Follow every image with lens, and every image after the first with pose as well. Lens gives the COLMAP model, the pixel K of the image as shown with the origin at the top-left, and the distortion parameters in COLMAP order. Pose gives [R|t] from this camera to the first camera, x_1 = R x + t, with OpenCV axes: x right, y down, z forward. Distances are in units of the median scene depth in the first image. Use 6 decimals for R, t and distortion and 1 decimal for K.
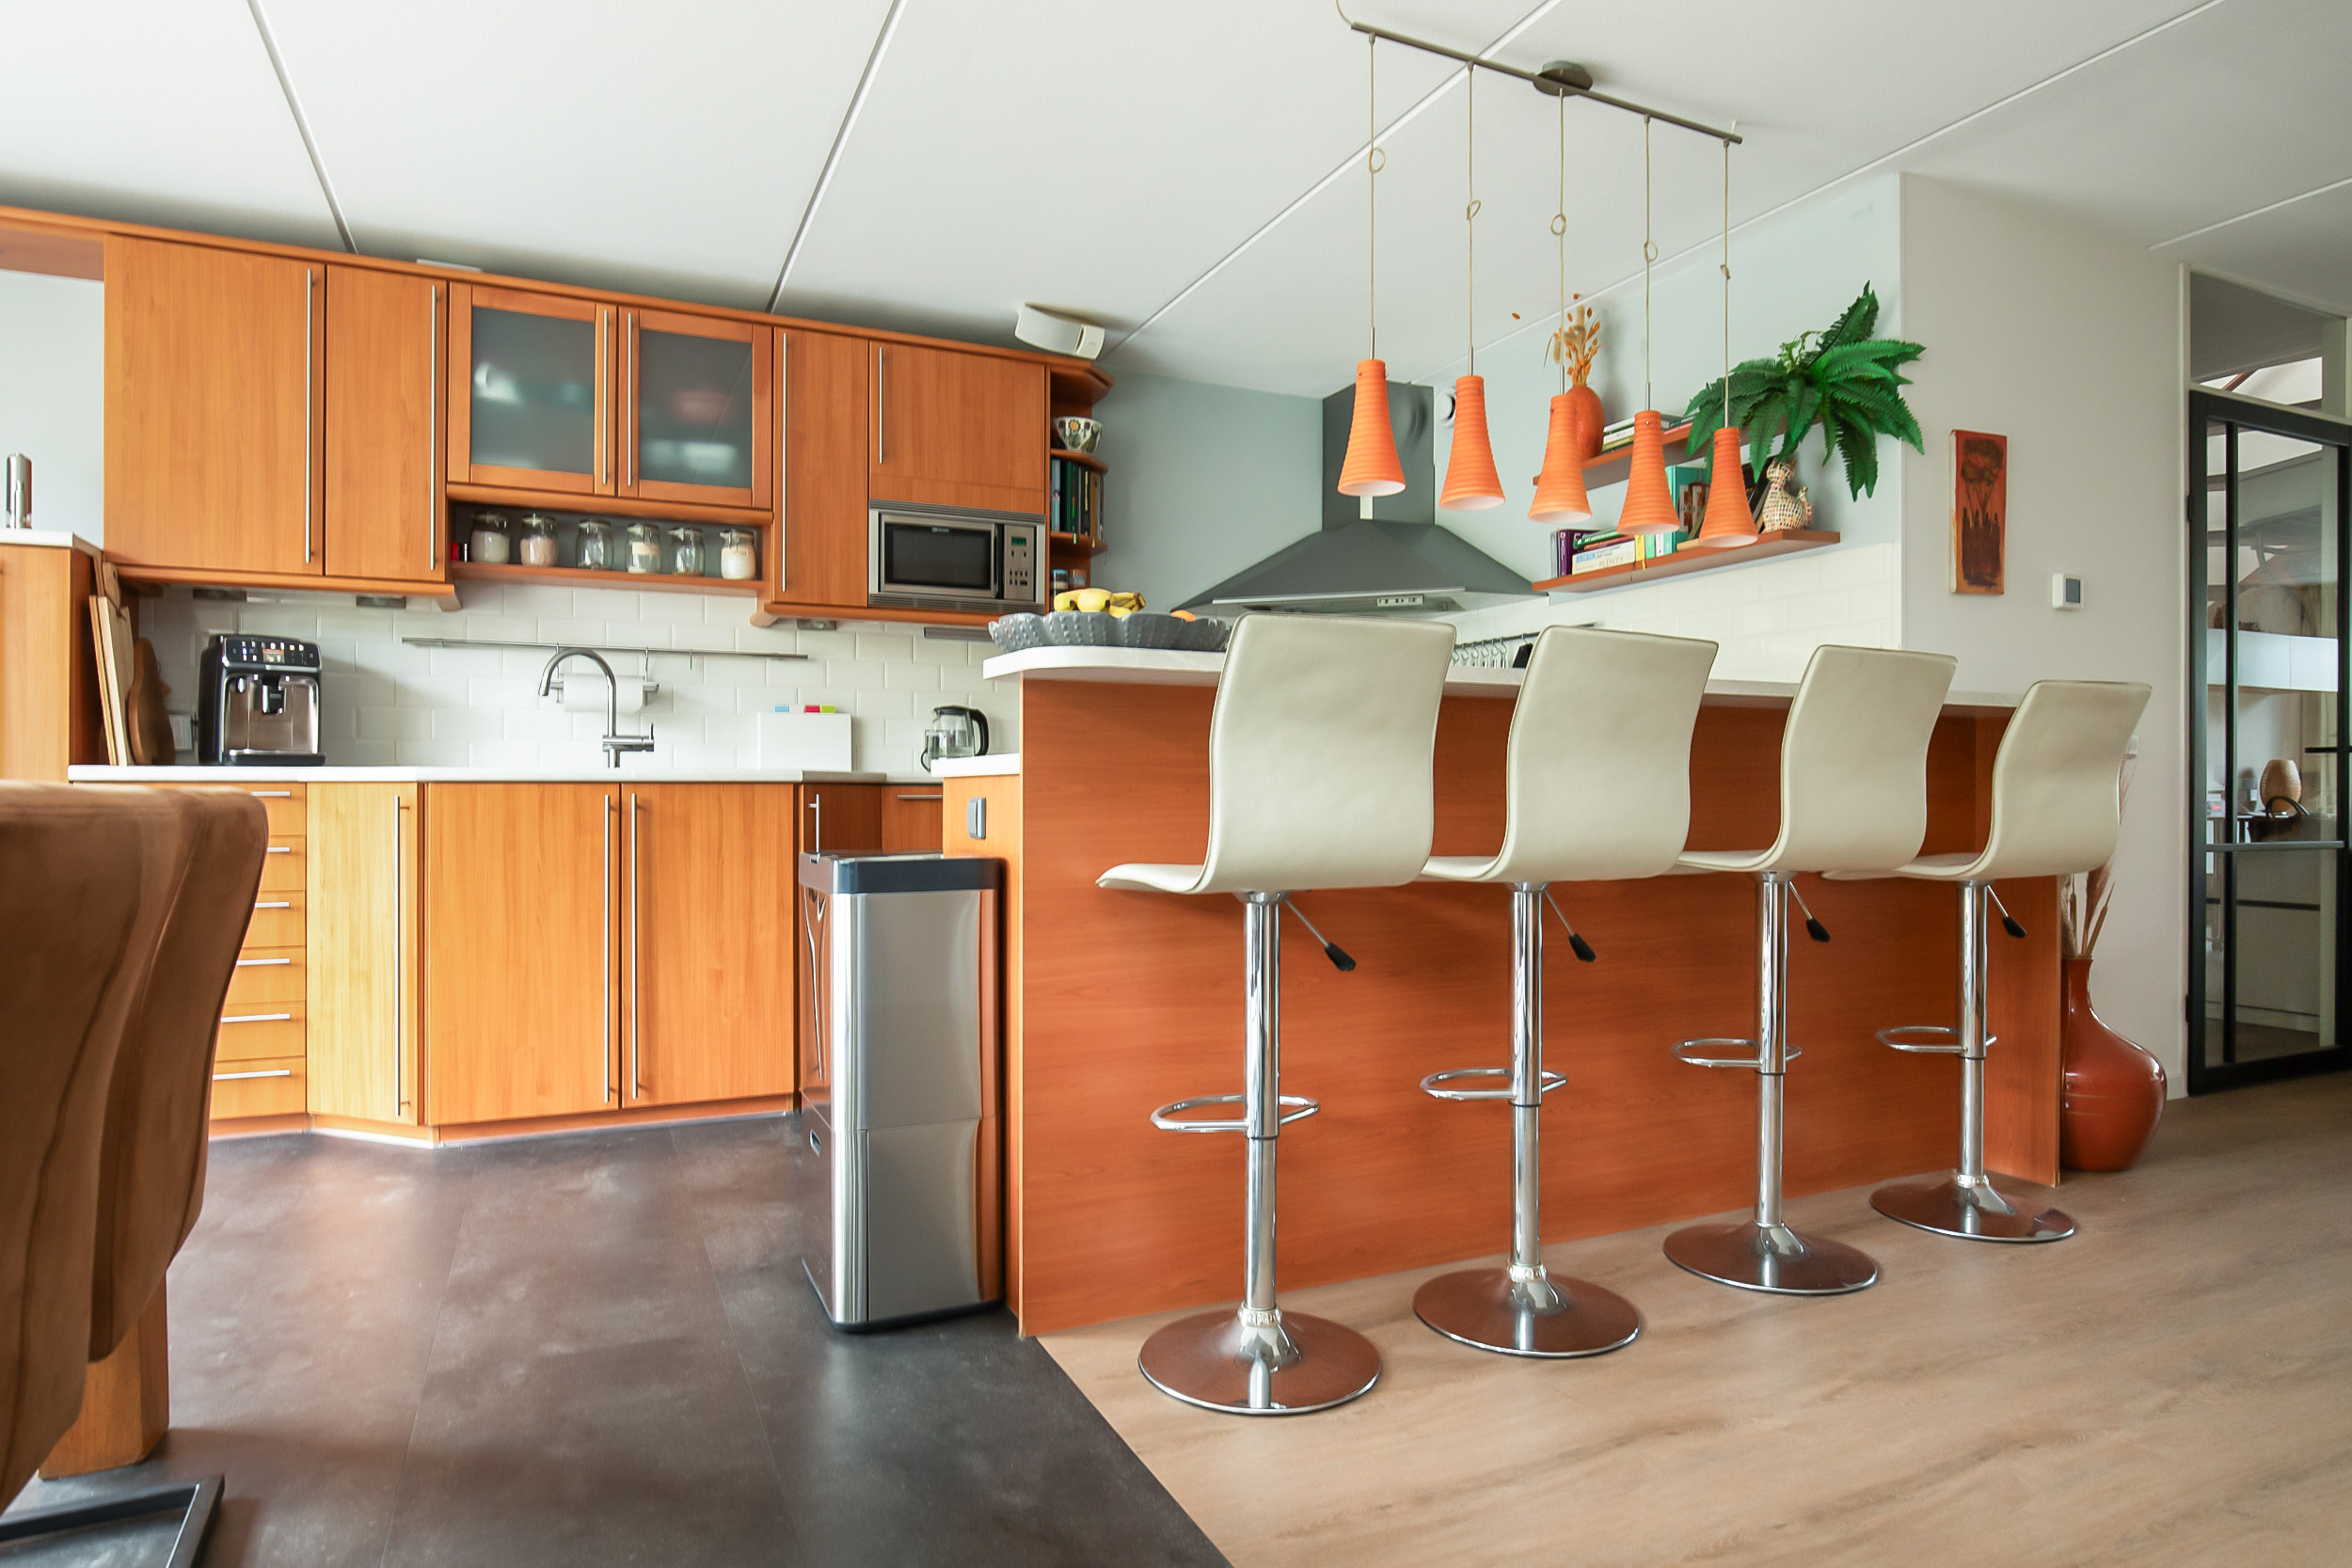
lens RADIAL K [[1325.9, 0, 1191.3], [0, 1325.9, 788.7], [0, 0, 1]] dist [-0.014491, -0.001677]
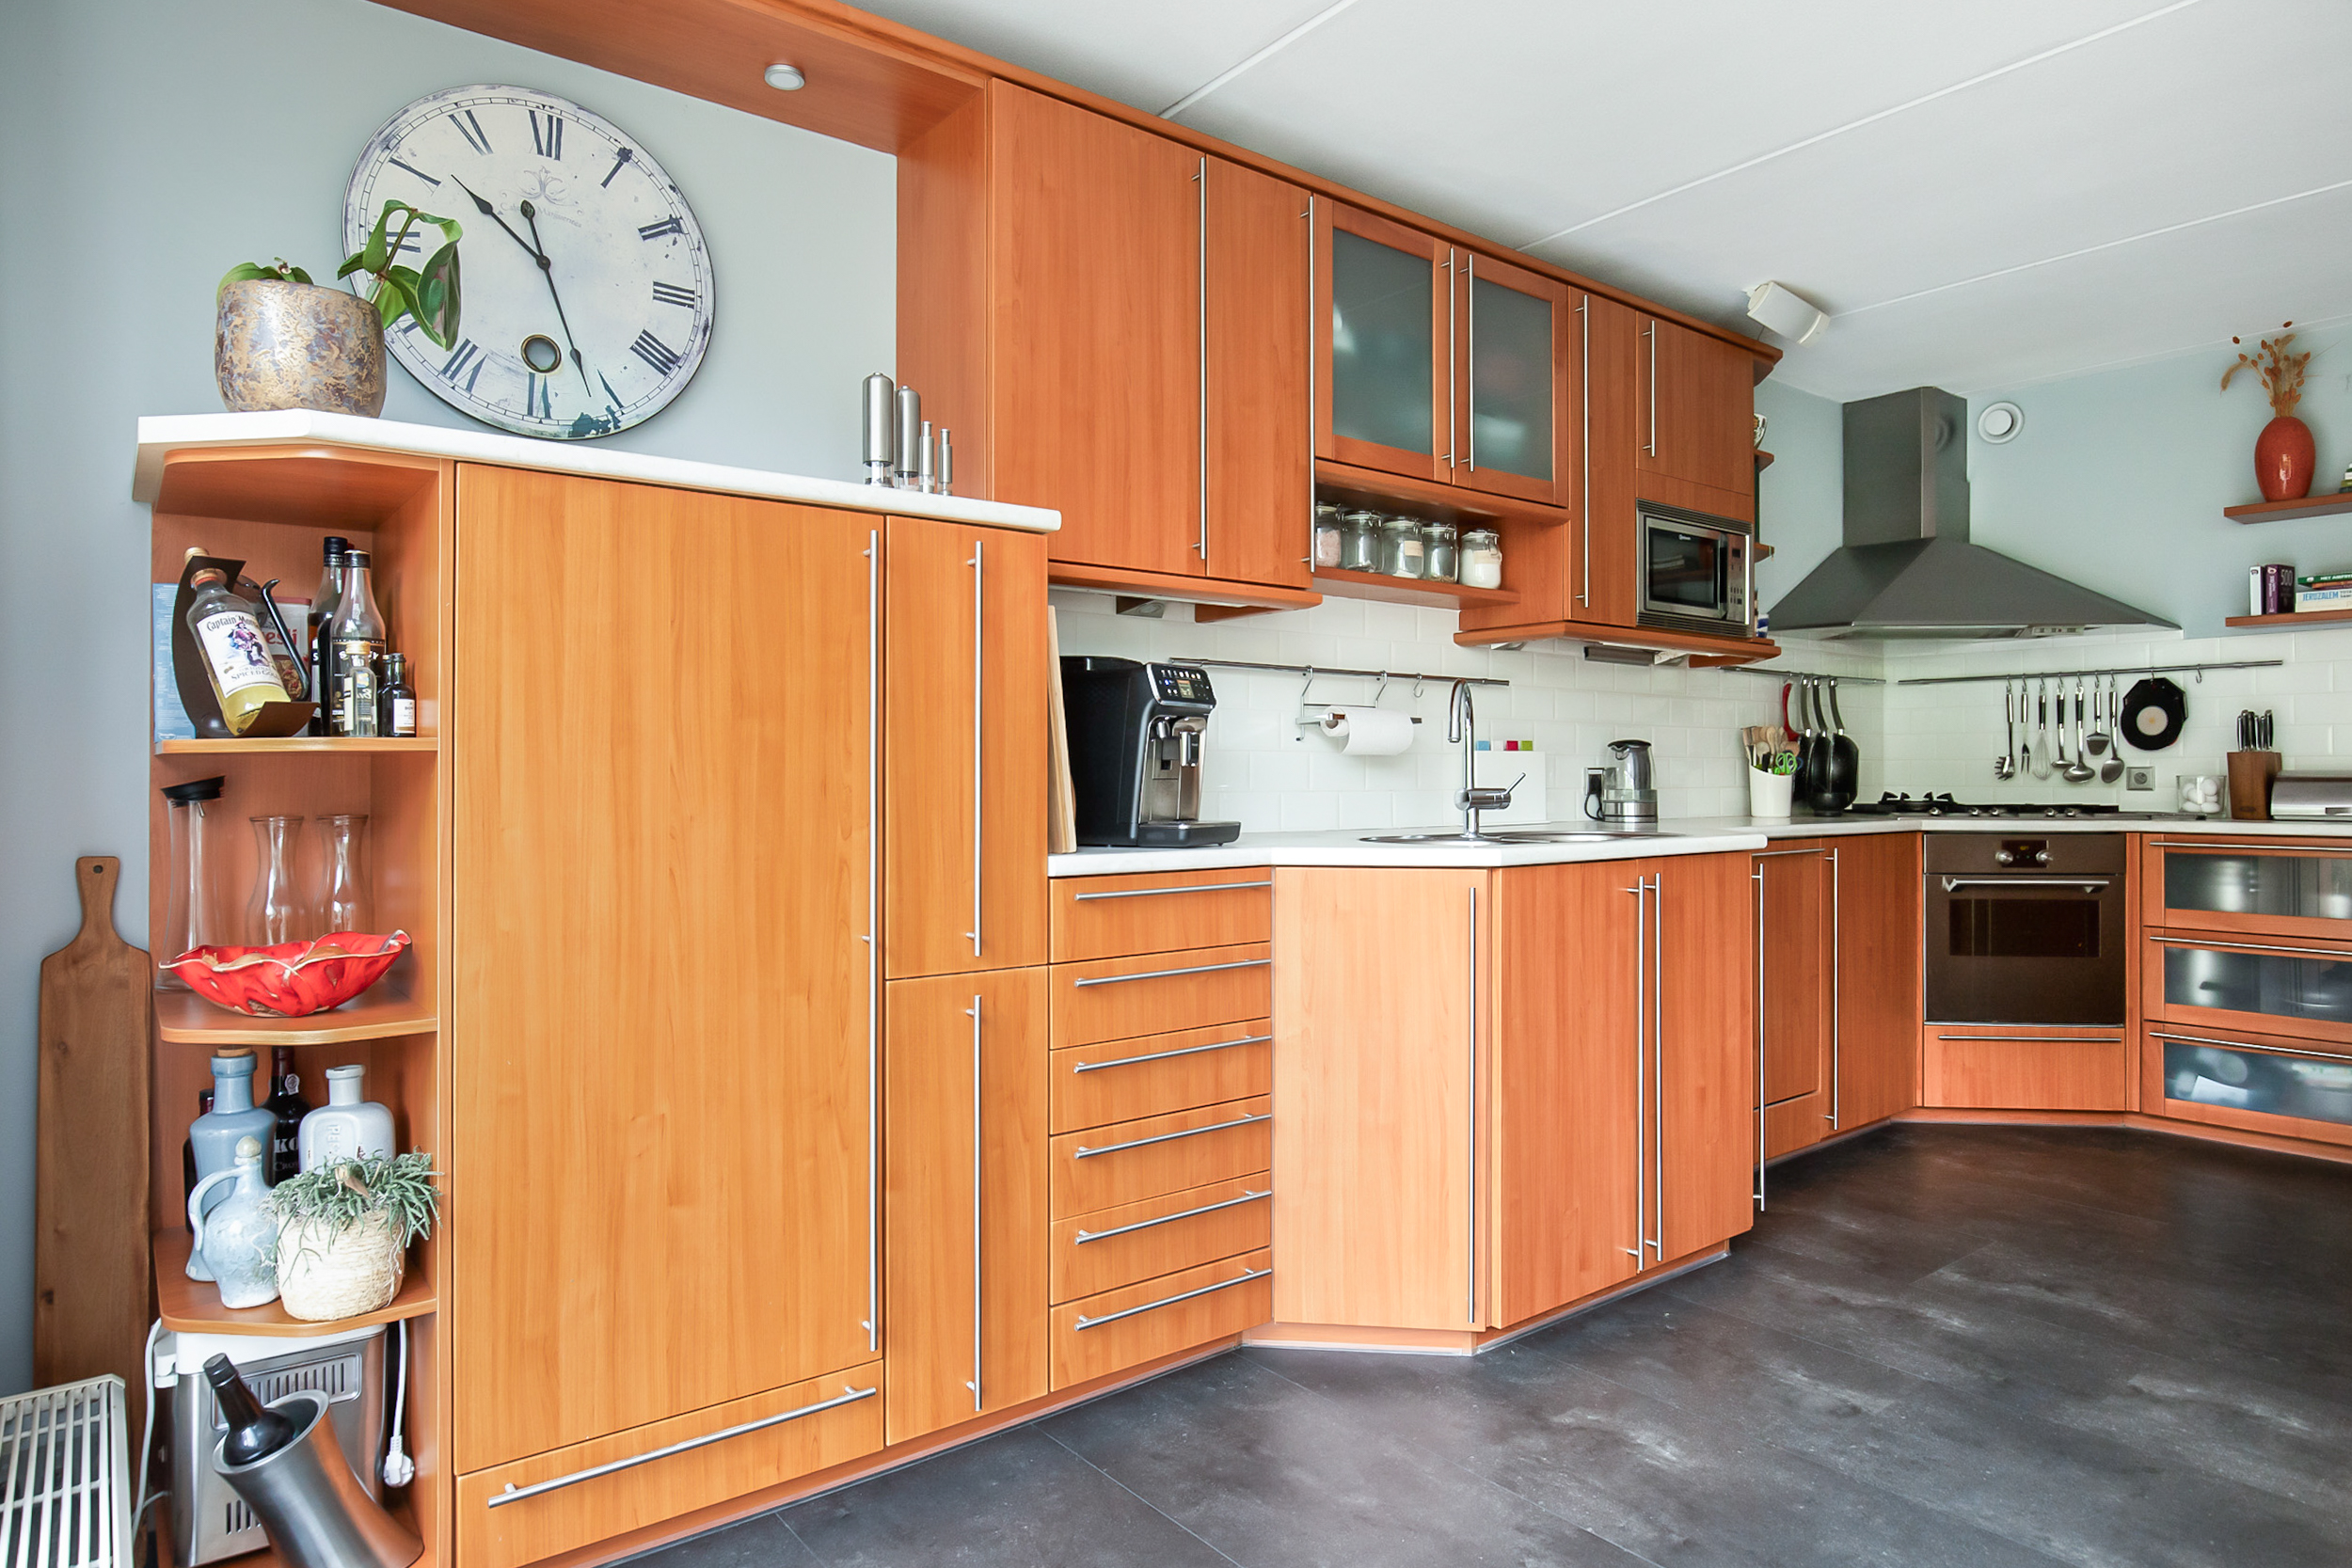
lens RADIAL K [[1325.9, 0, 1182.3], [0, 1325.9, 794.9], [0, 0, 1]] dist [-0.014491, -0.001677]
pose [[0.975665, -0.004560, 0.219220, -0.790042], [0.000345, 0.999814, 0.019263, -0.052725], [-0.219267, -0.018719, 0.975485, 0.268171]]
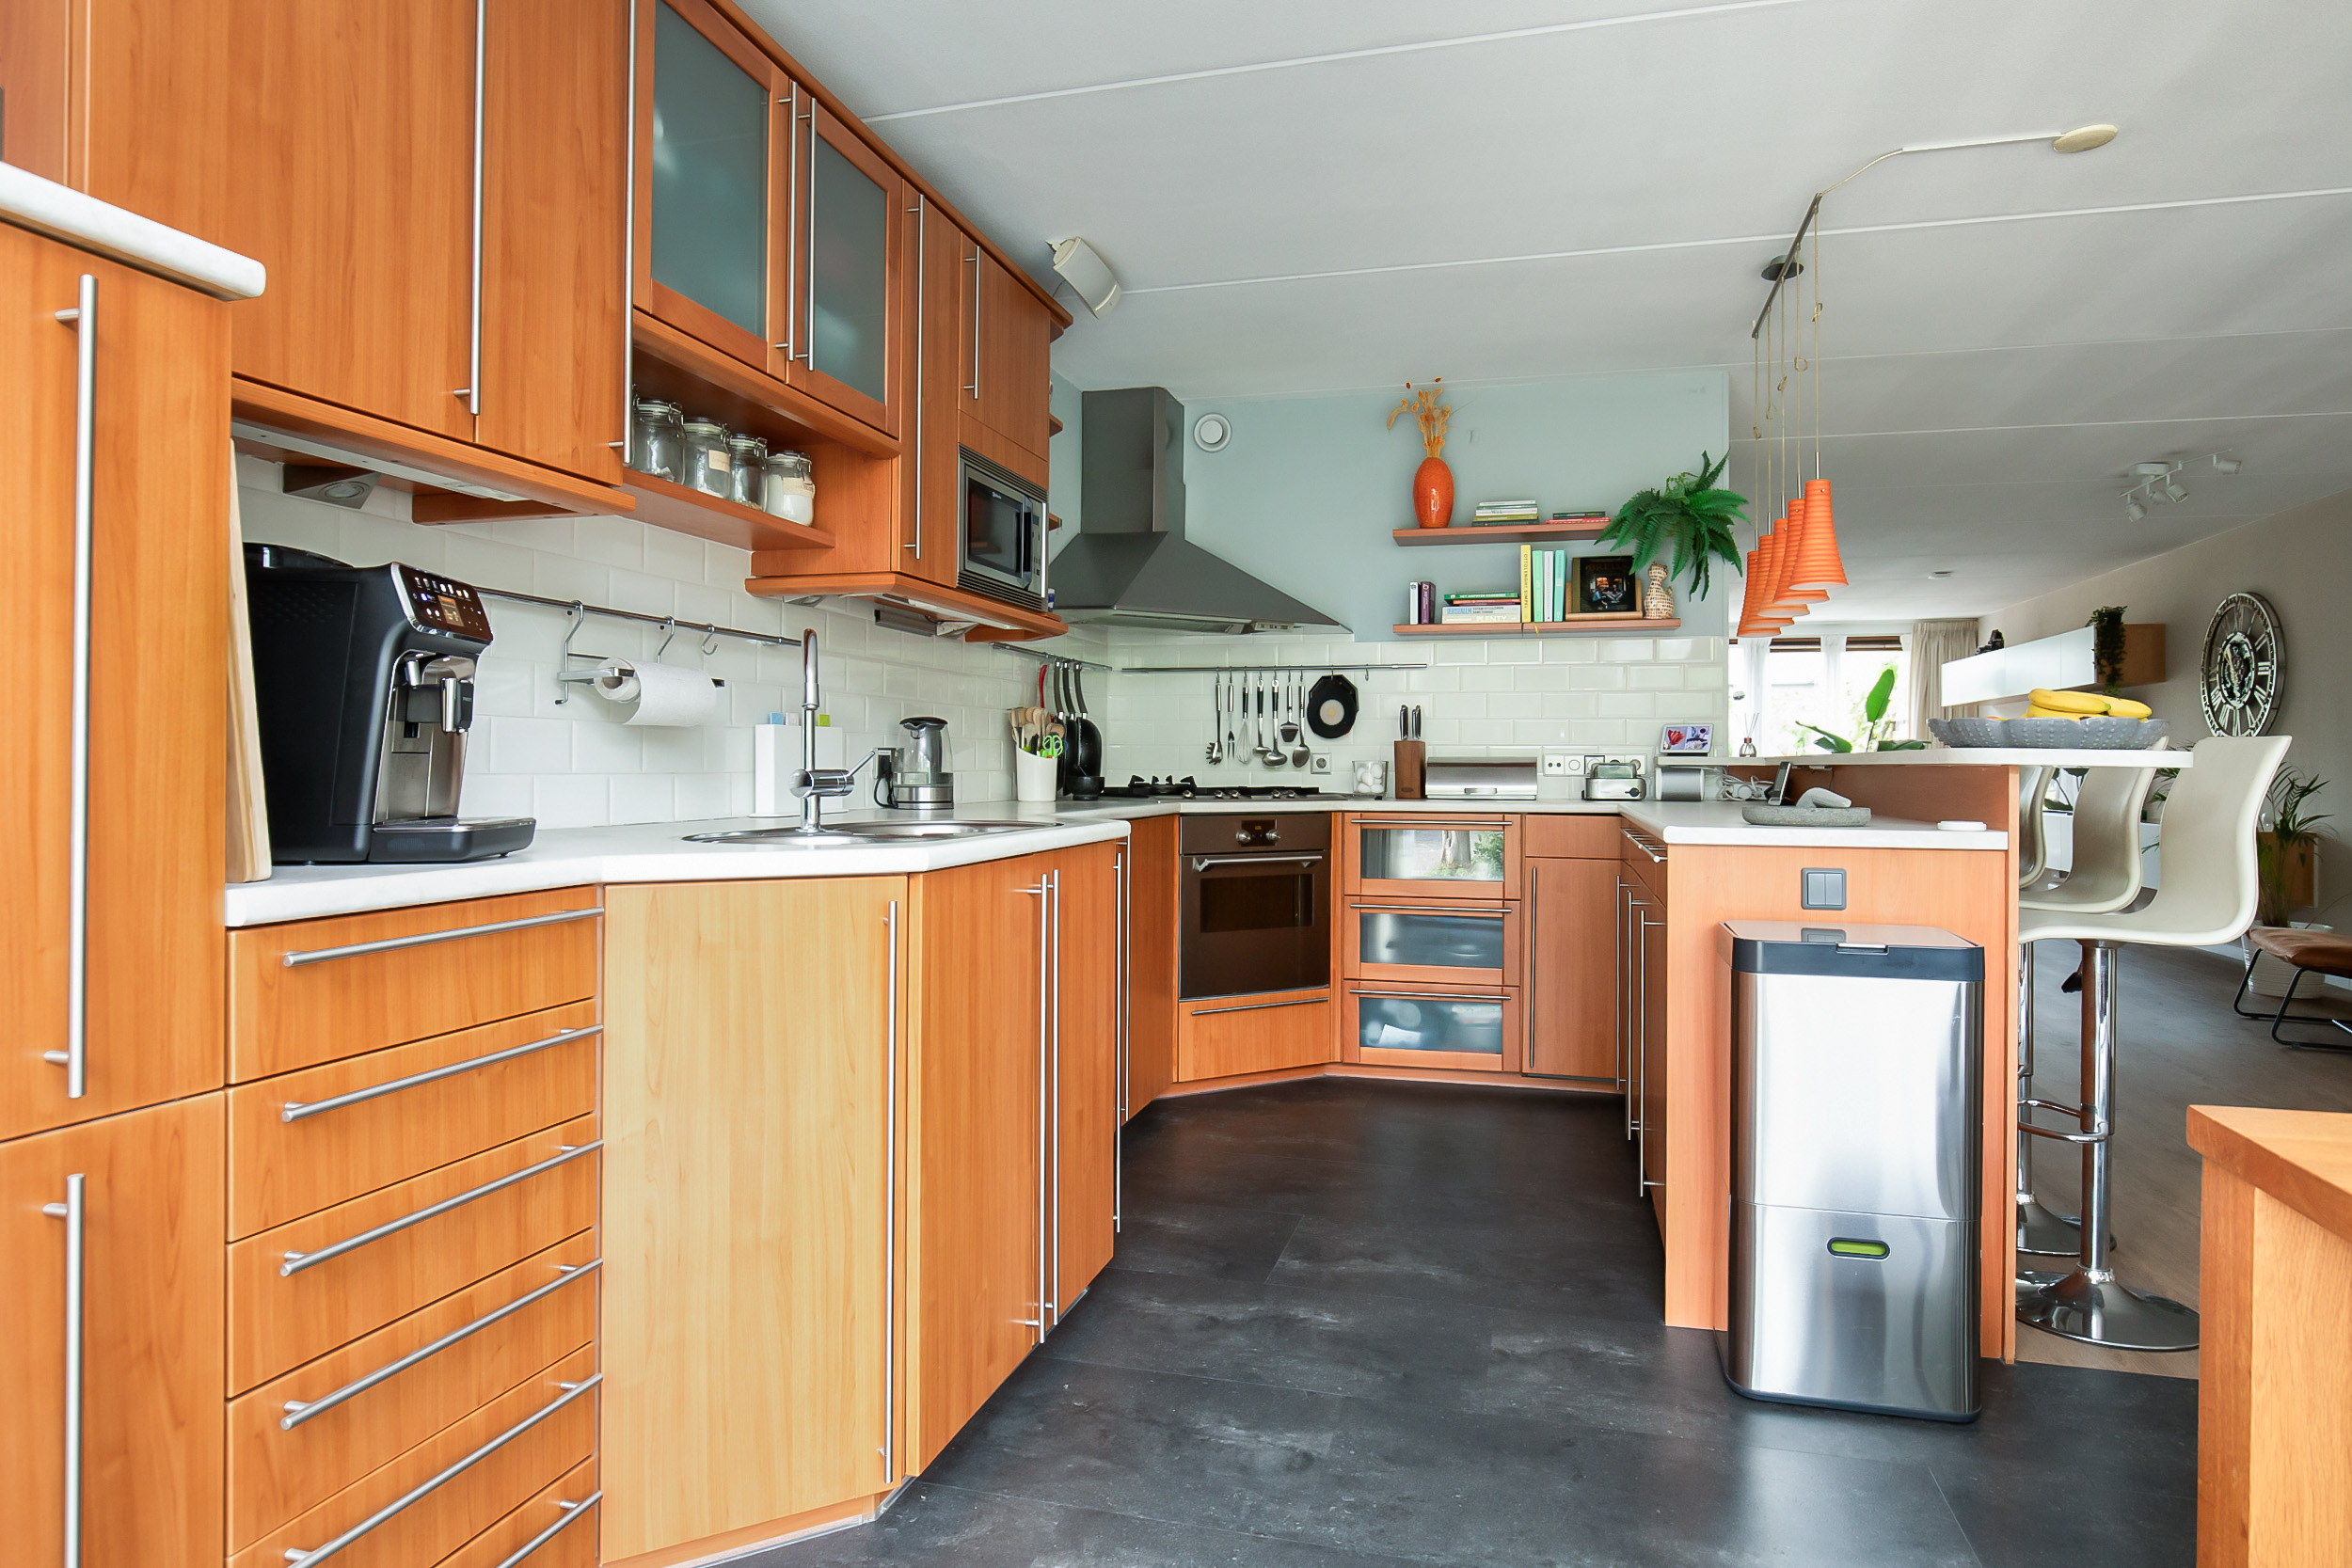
lens RADIAL K [[1325.9, 0, 1166.3], [0, 1325.9, 762.0], [0, 0, 1]] dist [-0.014491, -0.001677]
pose [[0.656212, 0.003658, 0.754568, -0.809798], [-0.008516, 0.999960, 0.002558, -0.047935], [-0.754529, -0.008104, 0.656217, 0.470516]]
